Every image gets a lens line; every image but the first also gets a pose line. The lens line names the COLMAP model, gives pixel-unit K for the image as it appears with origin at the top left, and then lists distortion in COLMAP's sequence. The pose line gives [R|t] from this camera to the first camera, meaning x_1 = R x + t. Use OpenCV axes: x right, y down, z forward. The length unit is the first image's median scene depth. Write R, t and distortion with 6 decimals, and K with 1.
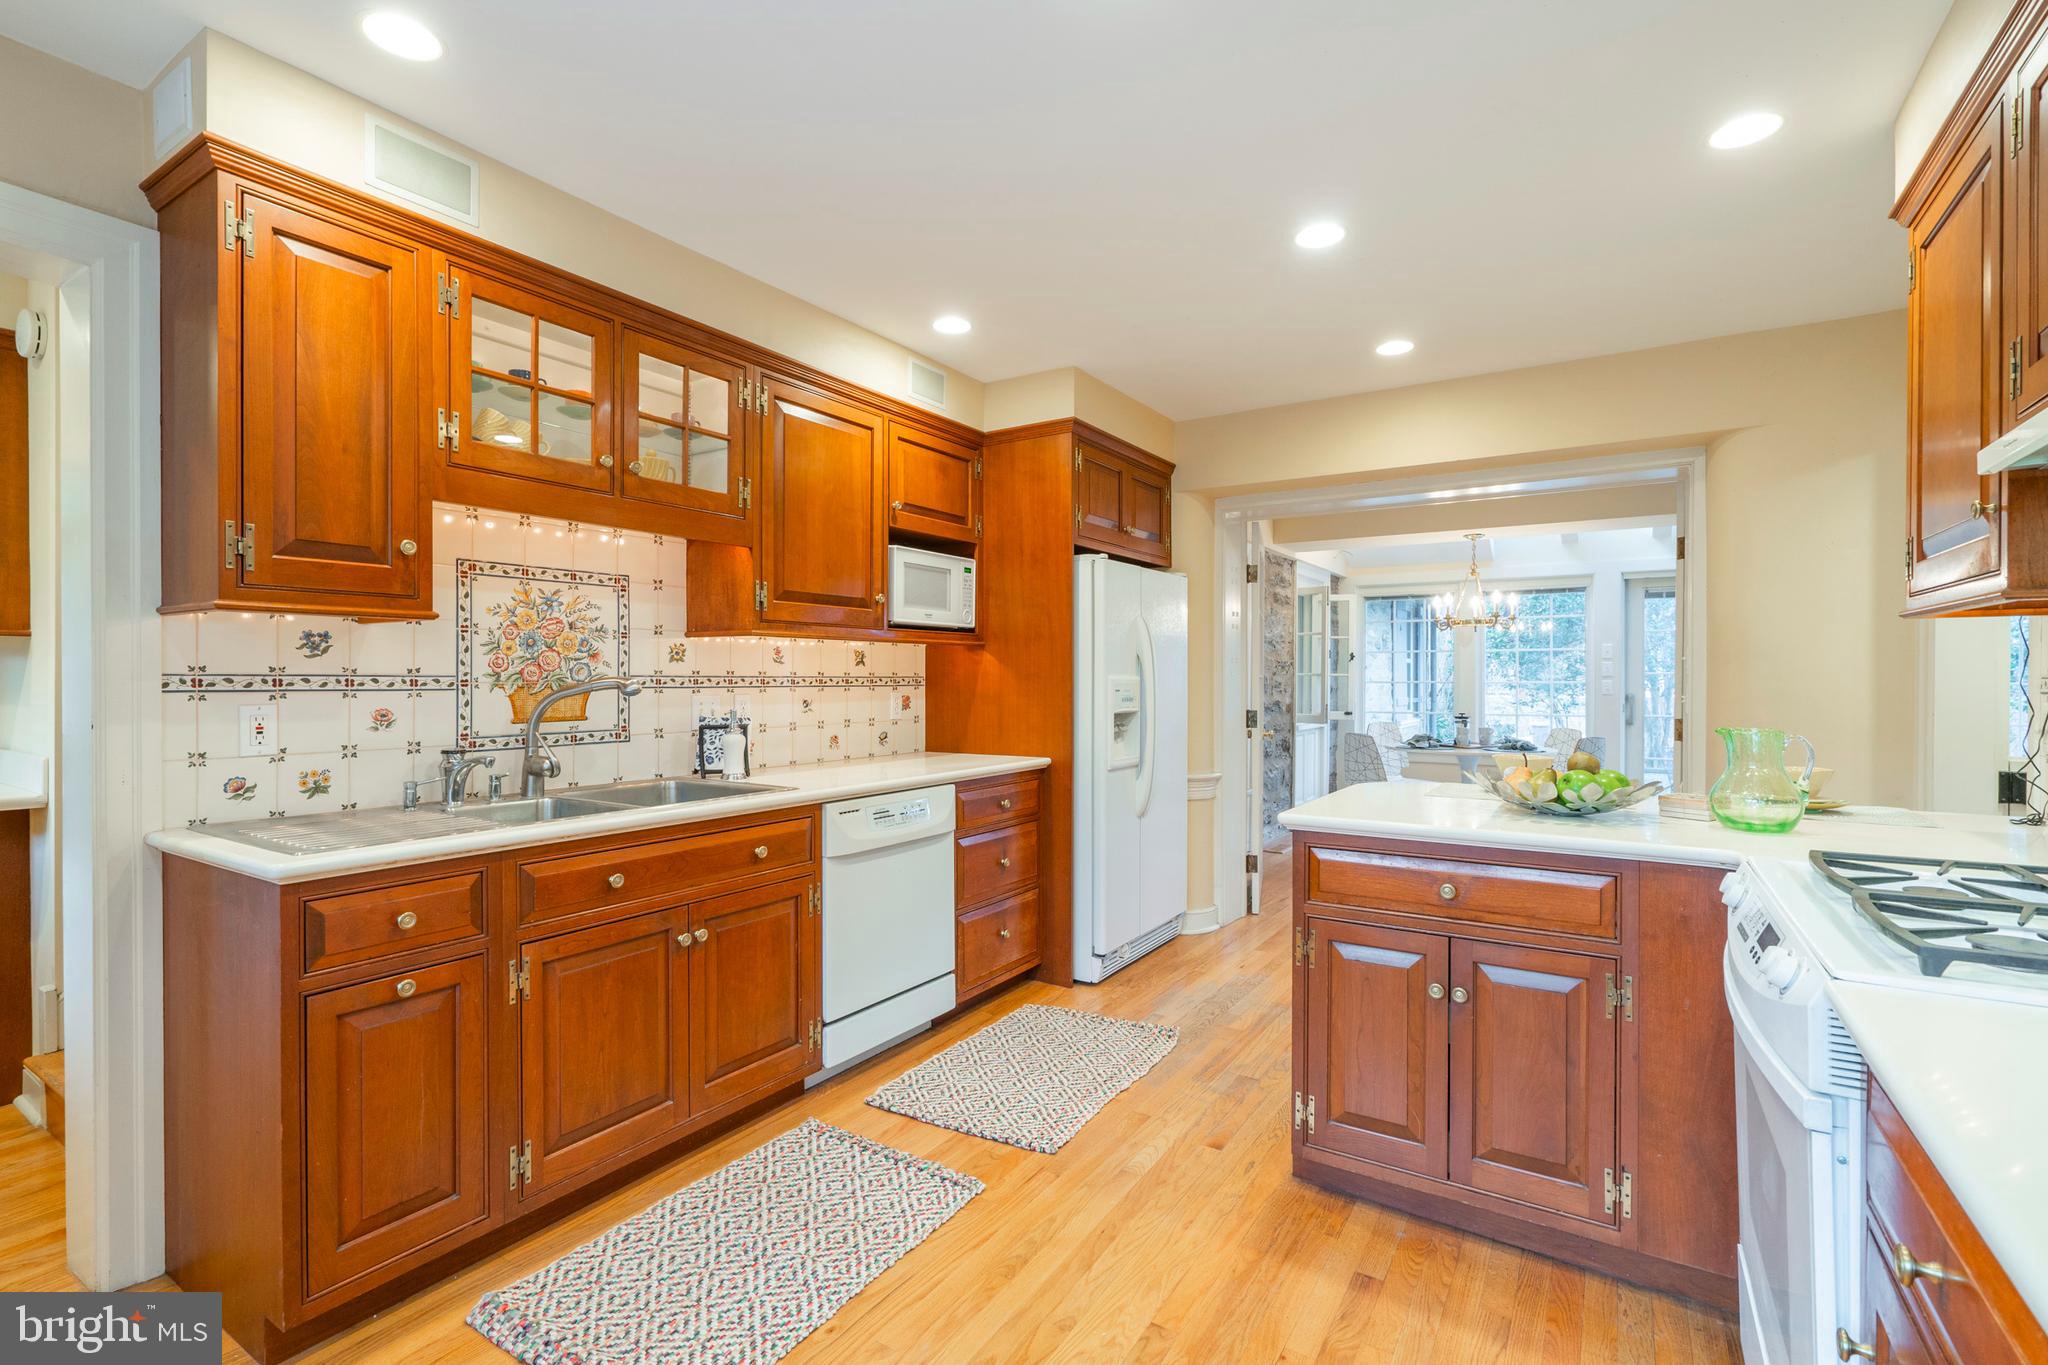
lens RADIAL K [[936.6, 0, 1006.1], [0, 936.6, 677.6], [0, 0, 1]] dist [-0.001396, 0.002683]
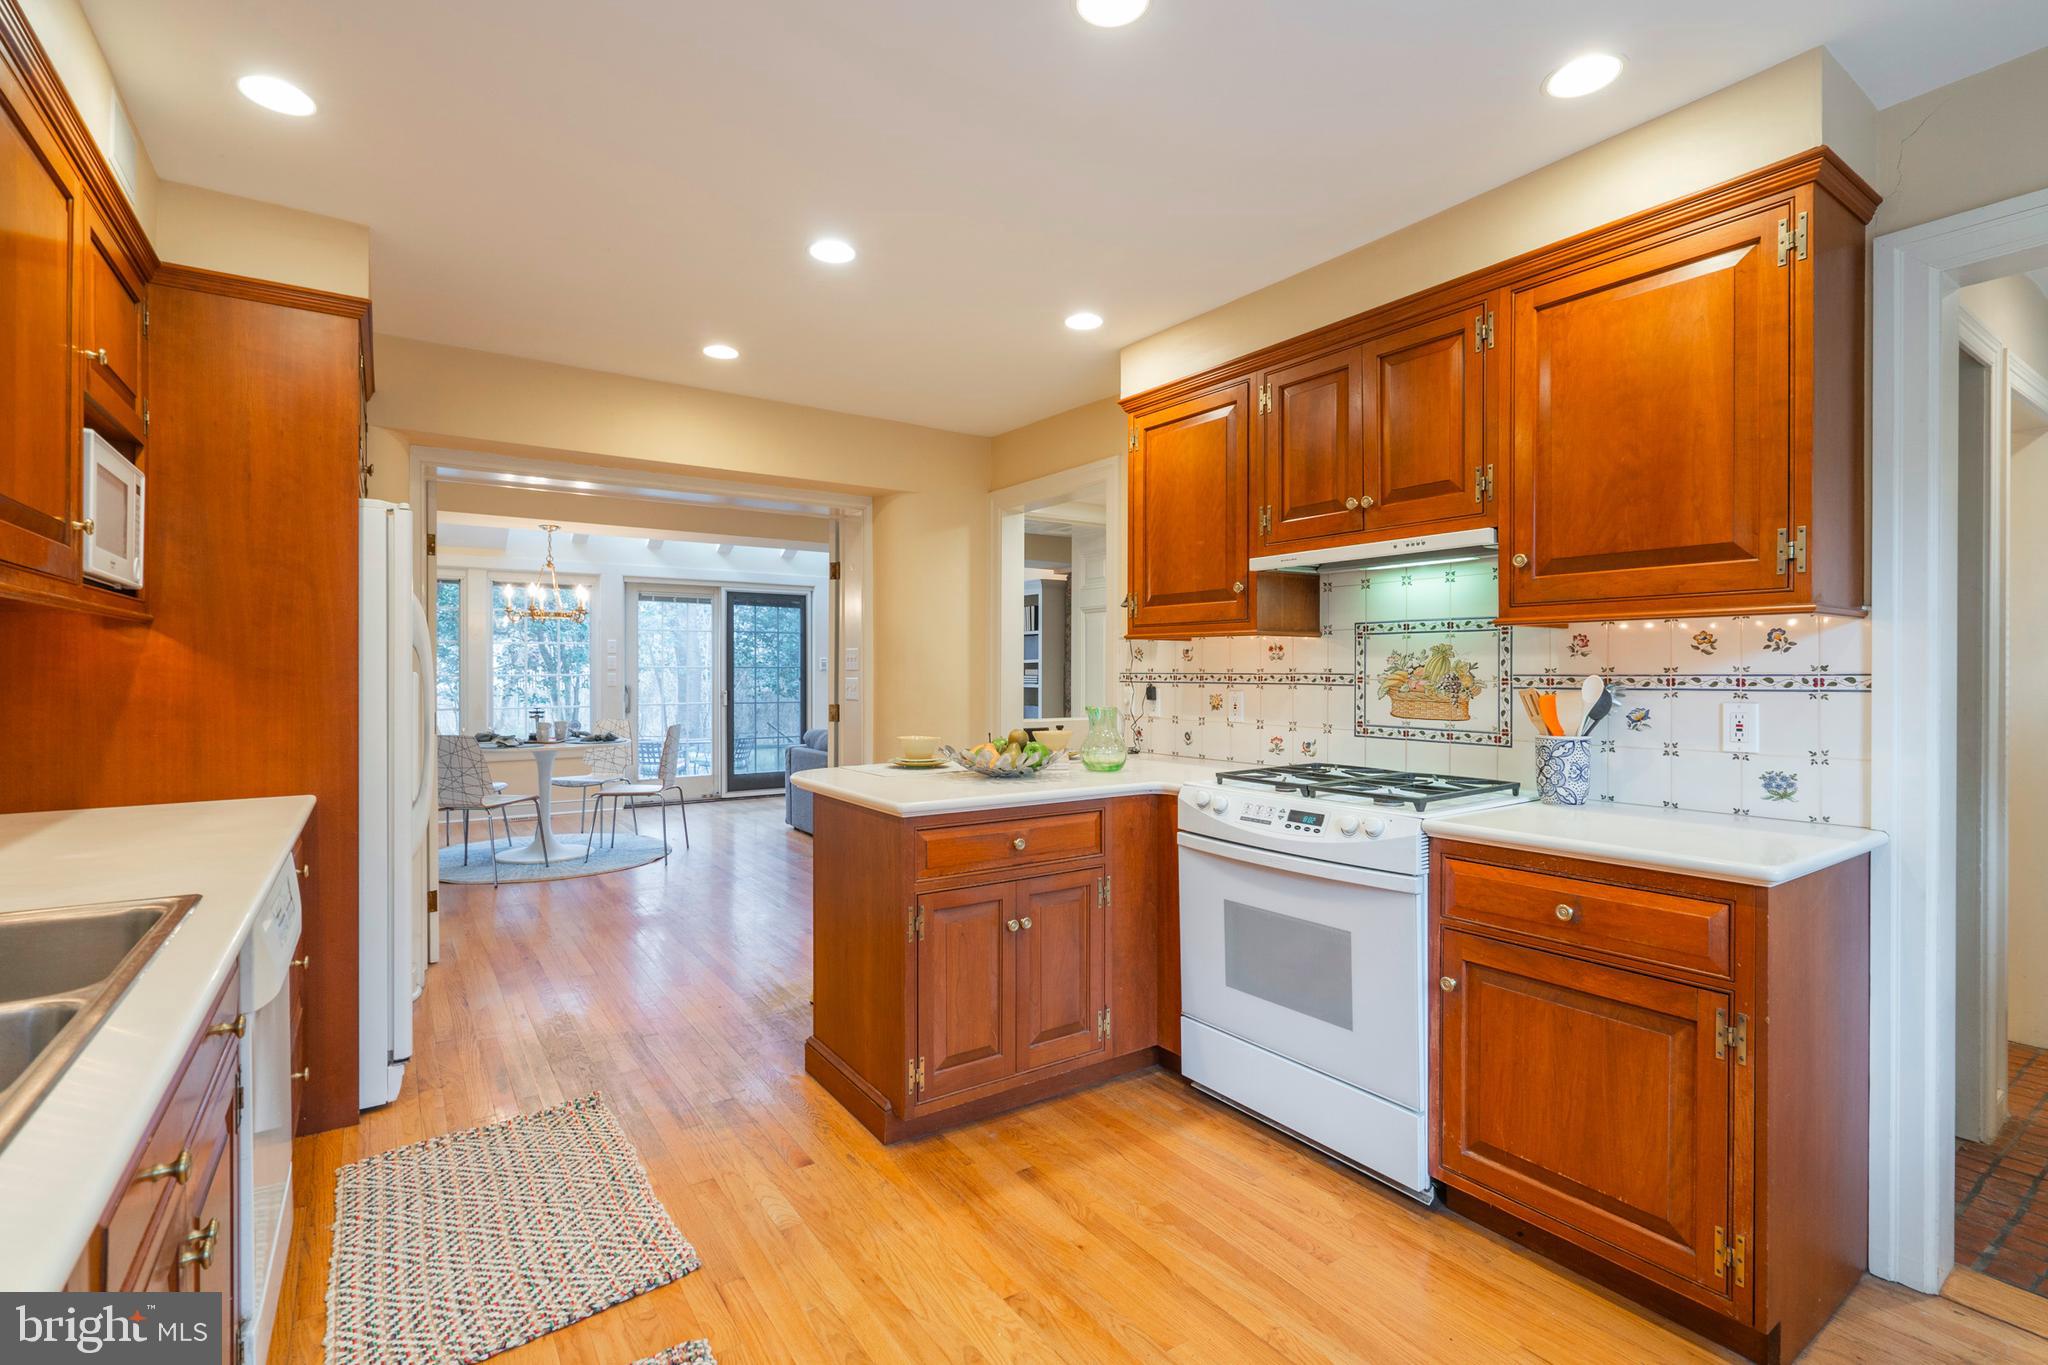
lens RADIAL K [[936.6, 0, 1023.6], [0, 936.6, 673.2], [0, 0, 1]] dist [-0.001396, 0.002683]
pose [[0.385008, -0.004591, 0.922902, -1.504932], [0.002740, 0.999989, 0.003832, -0.007021], [-0.922909, 0.001053, 0.385017, 1.122691]]
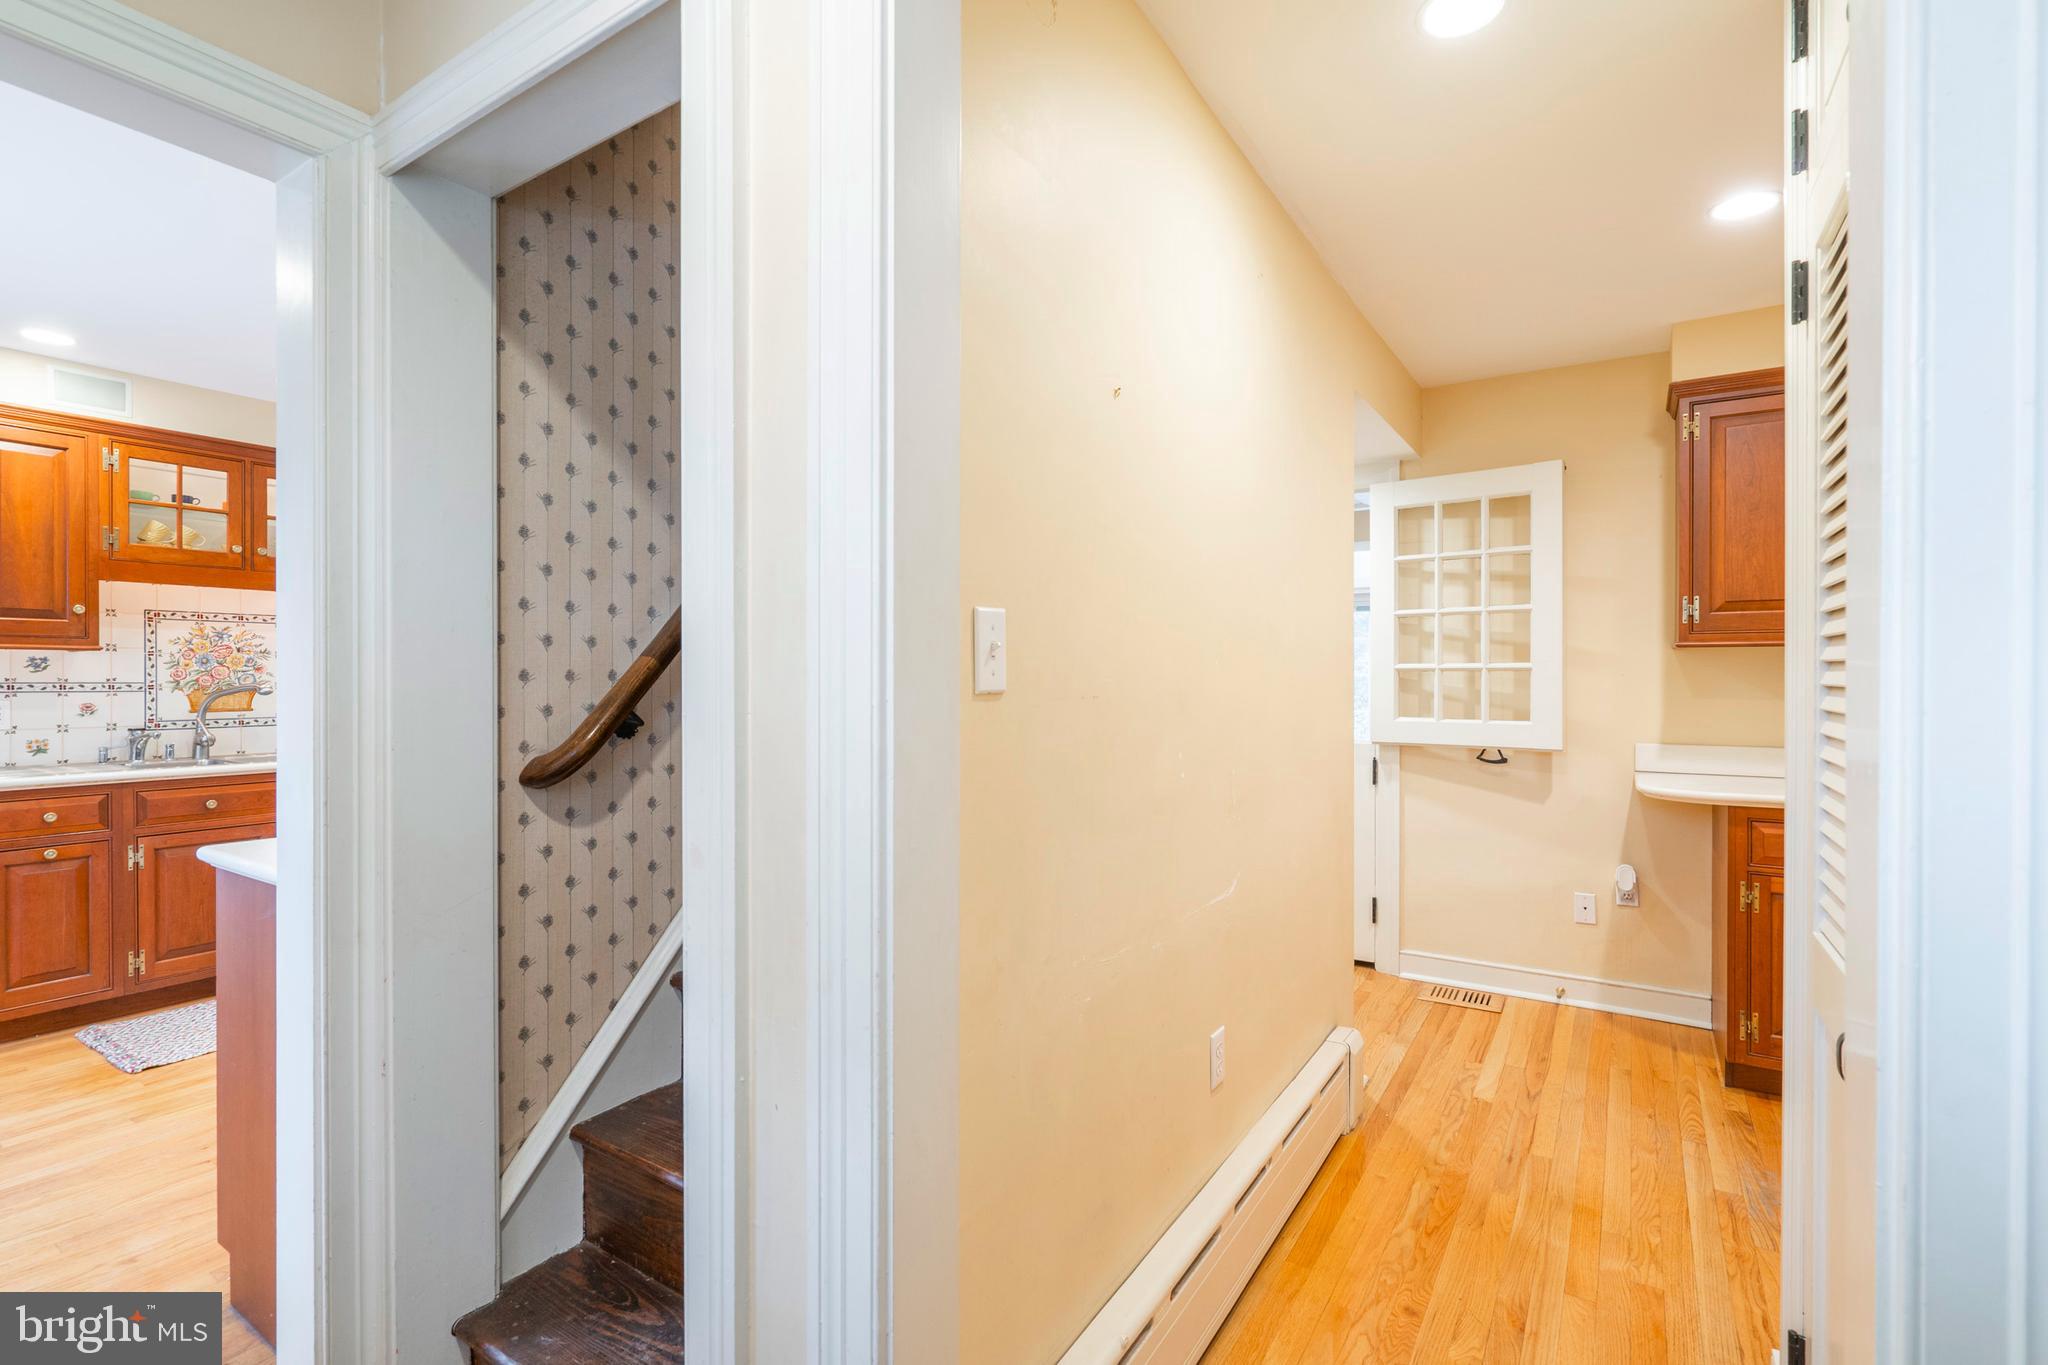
lens RADIAL K [[936.6, 0, 1002.0], [0, 936.6, 675.1], [0, 0, 1]] dist [-0.001396, 0.002683]
pose [[0.999916, -0.002071, -0.012825, 0.886684], [0.002042, 0.999995, -0.002234, -0.008139], [0.012830, 0.002207, 0.999915, -0.578603]]
